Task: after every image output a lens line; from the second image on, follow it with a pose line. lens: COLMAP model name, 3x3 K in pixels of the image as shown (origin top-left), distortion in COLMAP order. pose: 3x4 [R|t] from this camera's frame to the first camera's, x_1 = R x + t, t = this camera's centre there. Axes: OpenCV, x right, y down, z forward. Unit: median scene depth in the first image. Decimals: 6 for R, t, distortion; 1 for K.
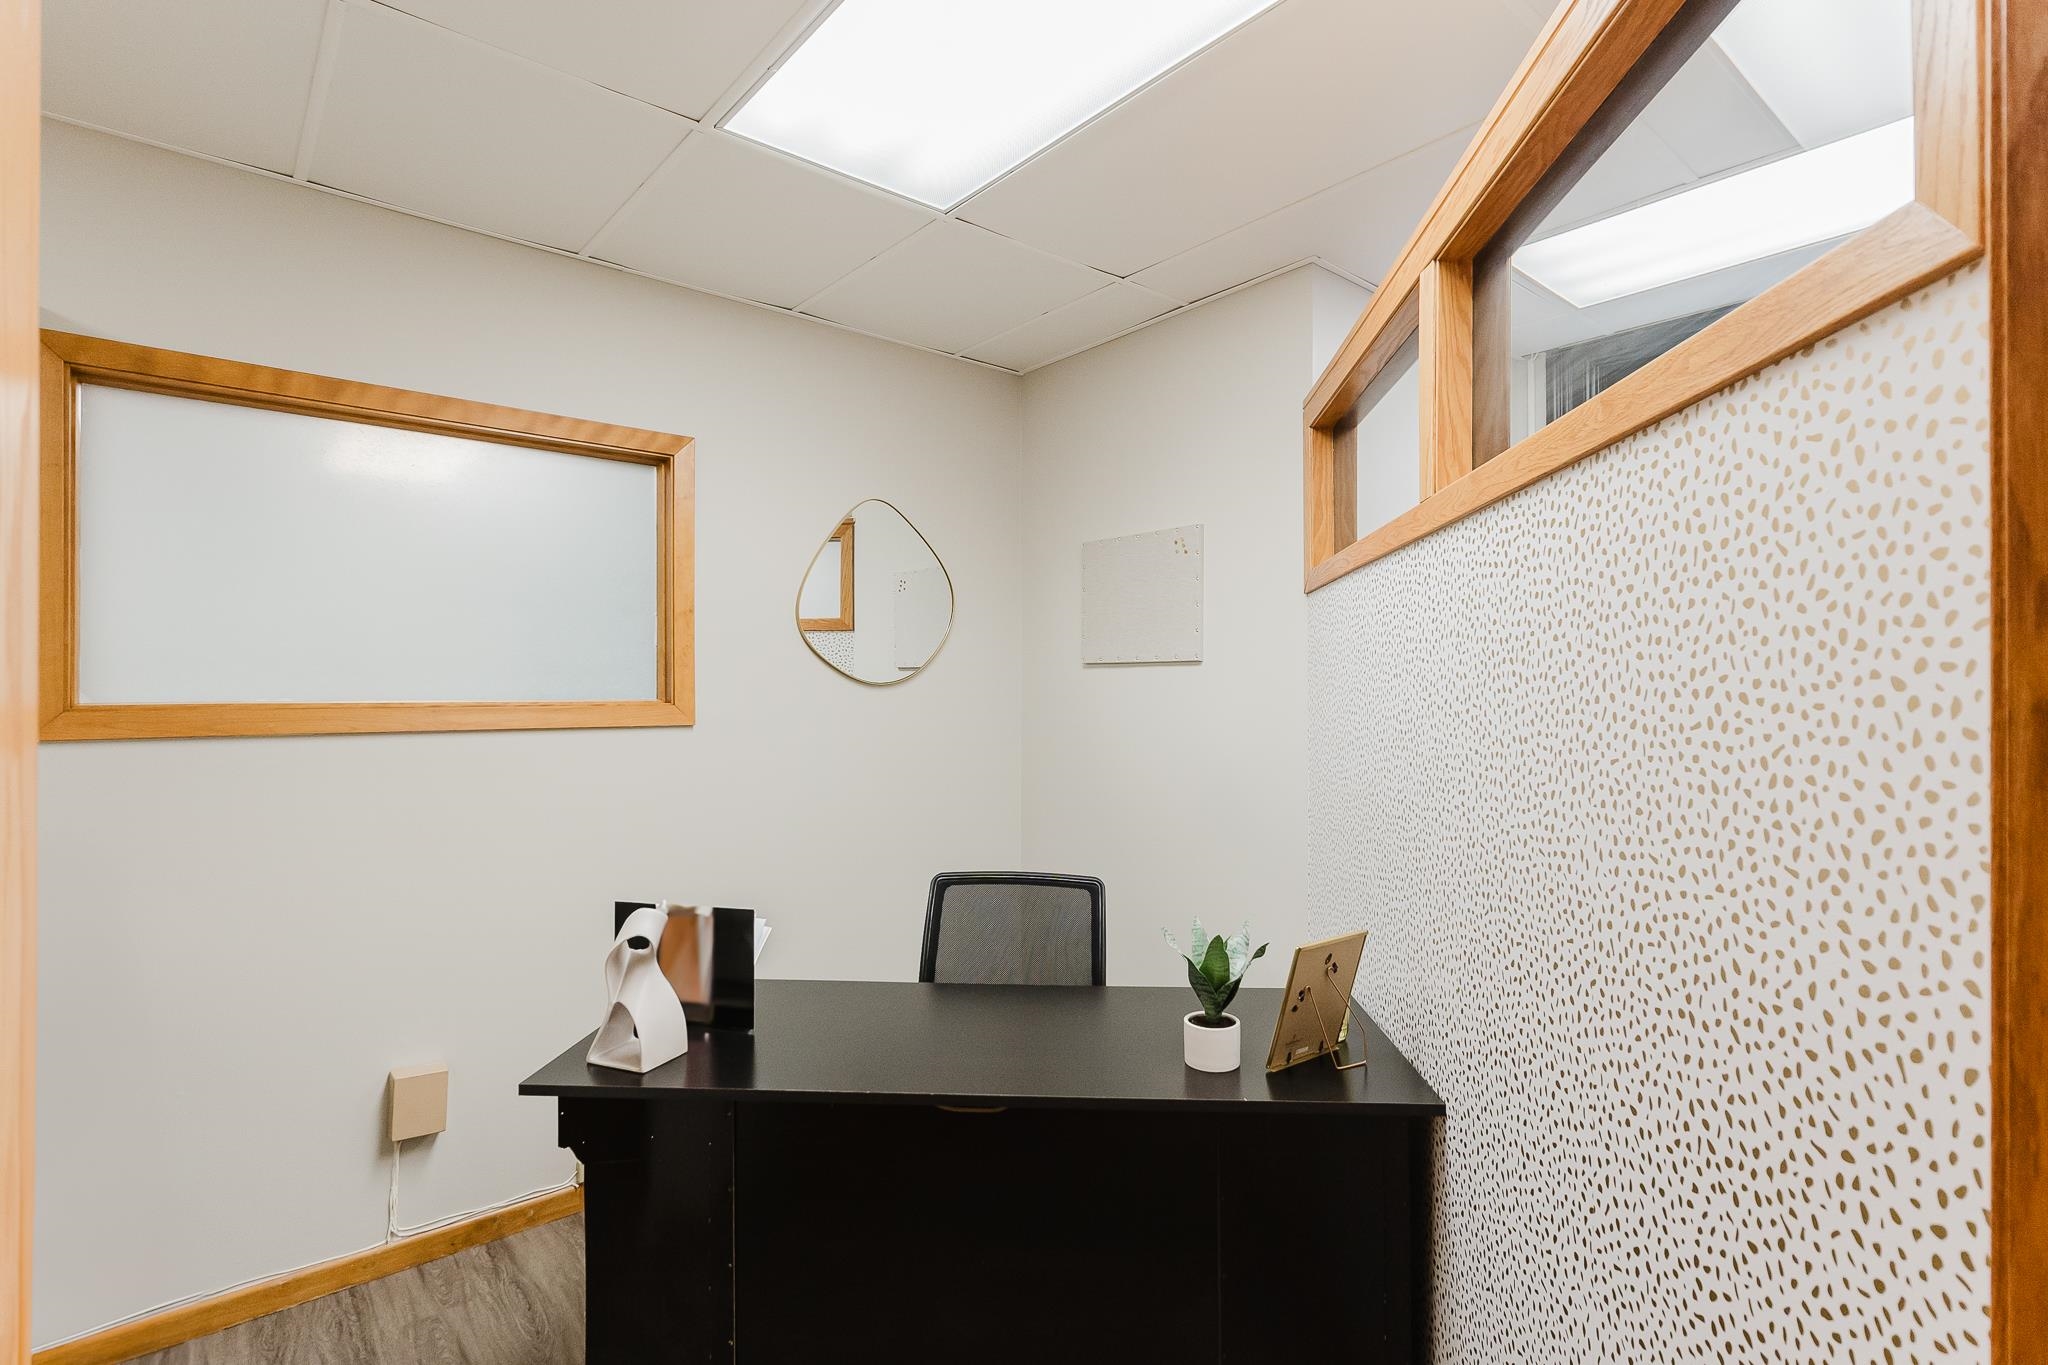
lens RADIAL K [[986.6, 0, 1018.7], [0, 986.6, 686.9], [0, 0, 1]] dist [-0.001747, -0.000273]
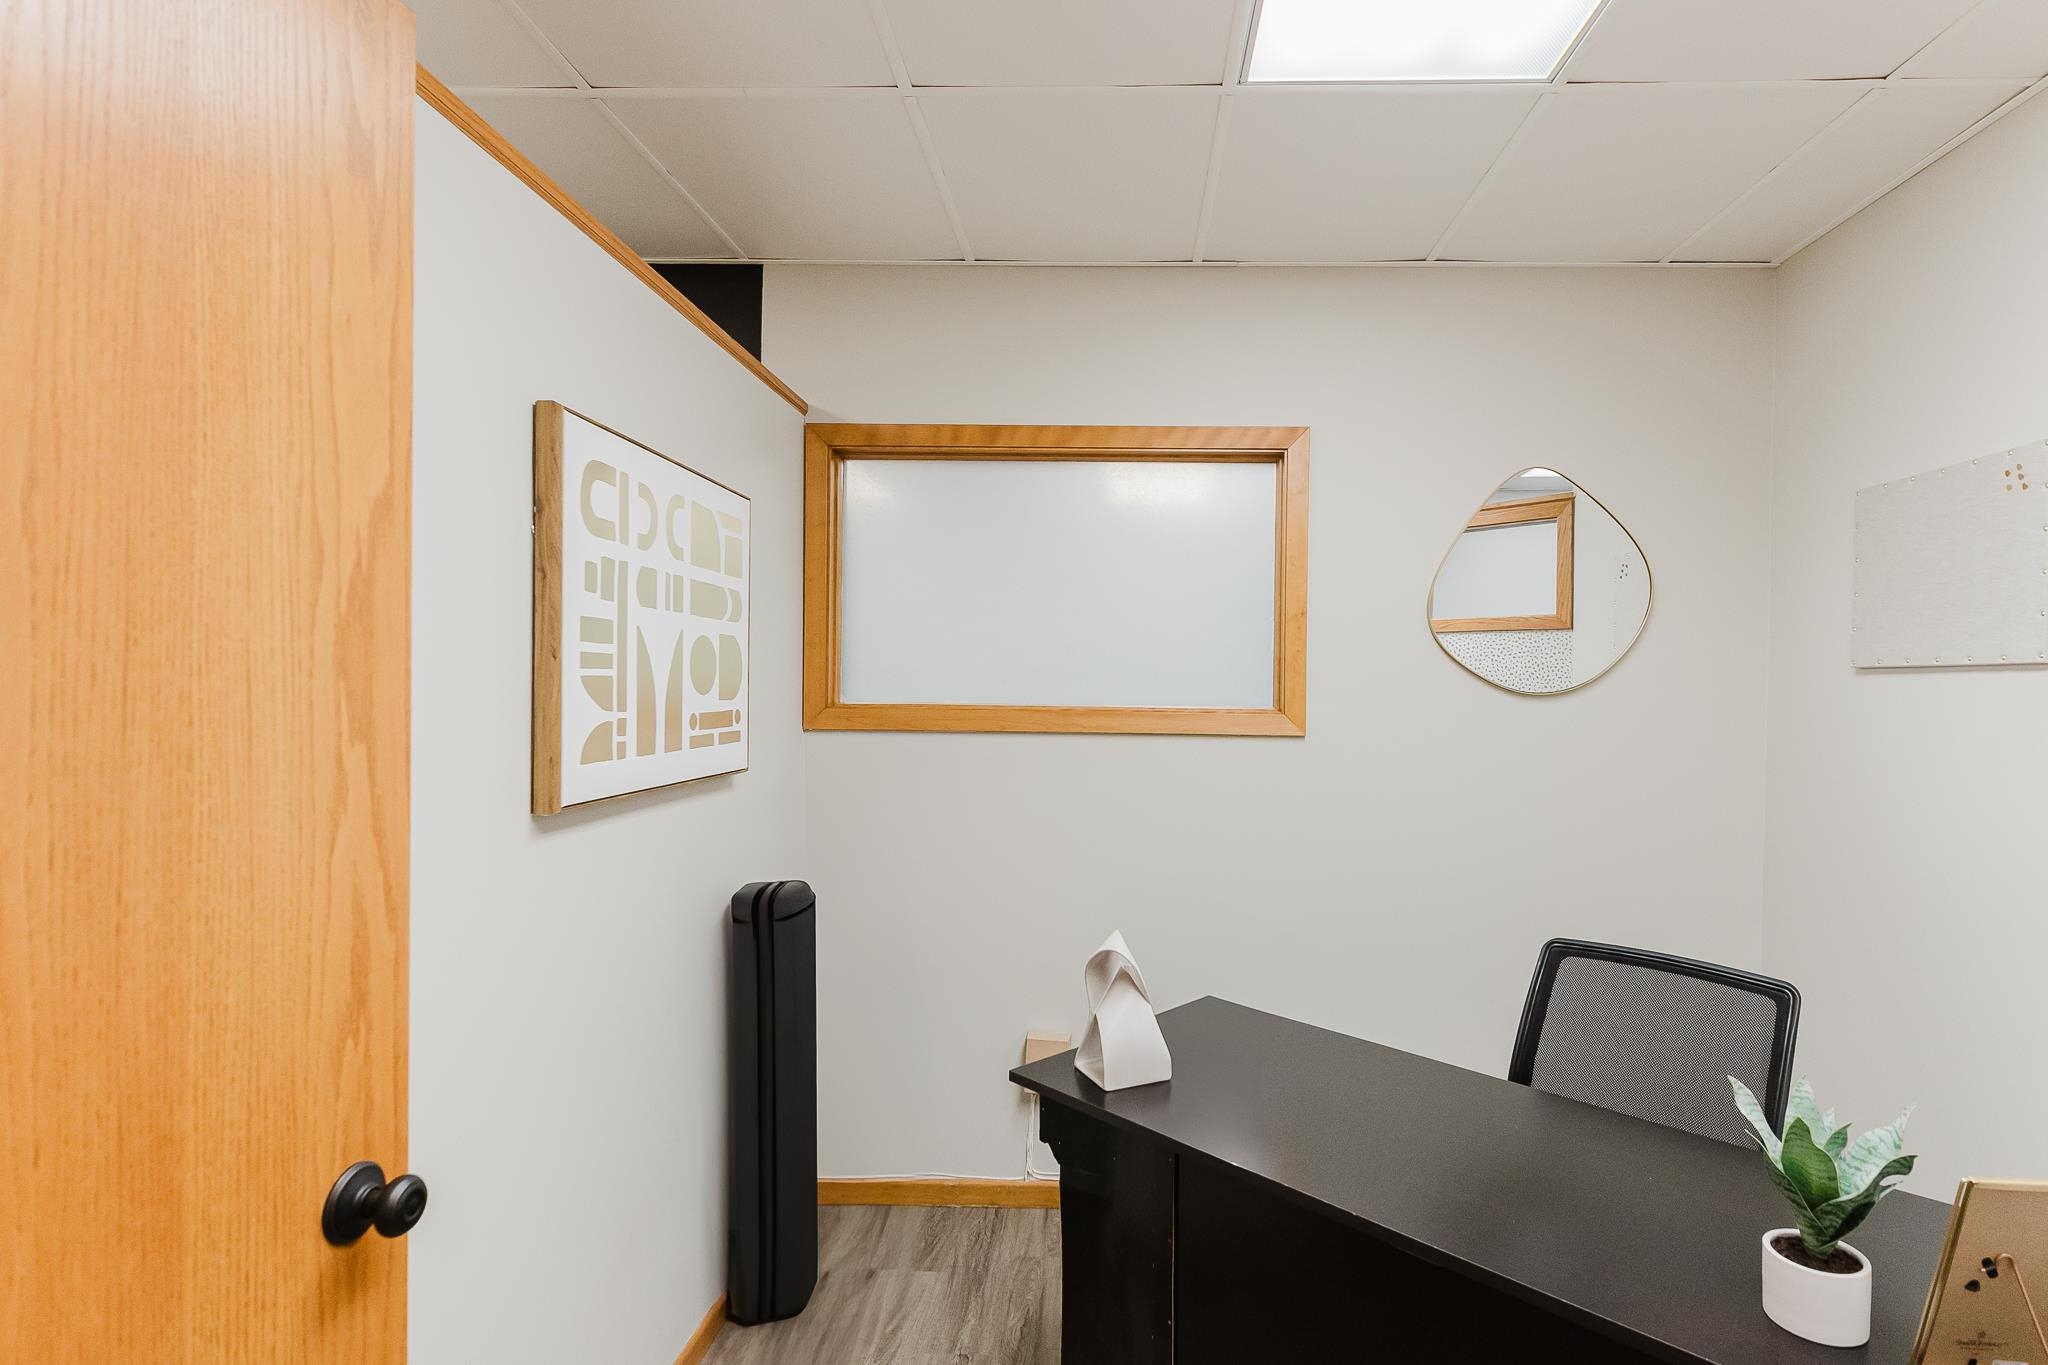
lens RADIAL K [[1028.0, 0, 1023.0], [0, 1028.0, 708.0], [0, 0, 1]] dist [-0.008407, -0.000234]
pose [[0.748853, 0.020223, -0.662428, 0.135842], [-0.011157, 0.999777, 0.017909, -0.002769], [0.662642, -0.006020, 0.748912, 0.114971]]
